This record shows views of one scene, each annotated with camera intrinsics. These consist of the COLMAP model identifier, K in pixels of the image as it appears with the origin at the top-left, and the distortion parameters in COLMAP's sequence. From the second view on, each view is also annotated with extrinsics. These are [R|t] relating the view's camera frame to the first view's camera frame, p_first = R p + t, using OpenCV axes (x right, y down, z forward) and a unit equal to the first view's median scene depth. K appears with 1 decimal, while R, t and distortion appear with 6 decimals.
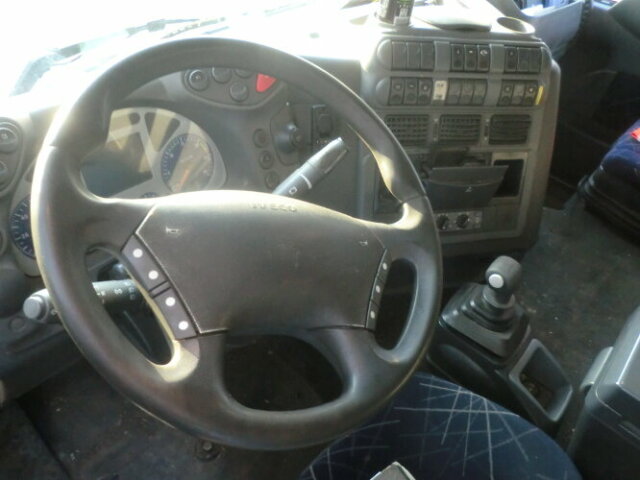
lens RADIAL K [[515.4, 0, 320.0], [0, 515.4, 240.0], [0, 0, 1]] dist [-0.084323, 0.093486]
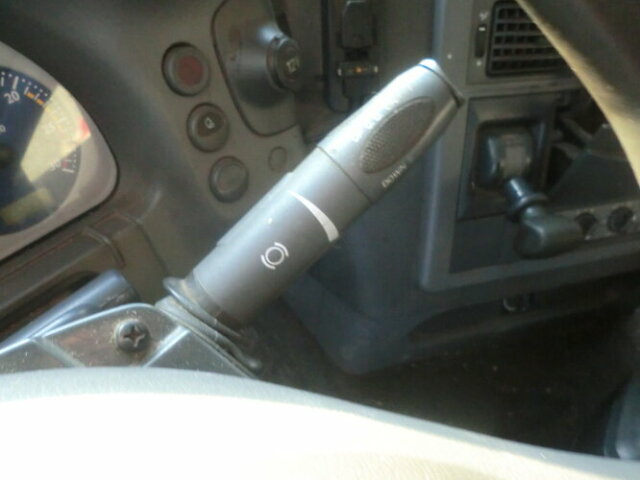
lens RADIAL K [[515.4, 0, 320.0], [0, 515.4, 240.0], [0, 0, 1]] dist [-0.084323, 0.093486]
pose [[0.999298, -0.032596, -0.018490, -0.018410], [0.034795, 0.990259, 0.134819, -0.121491], [0.013915, -0.135367, 0.990698, 0.617238]]
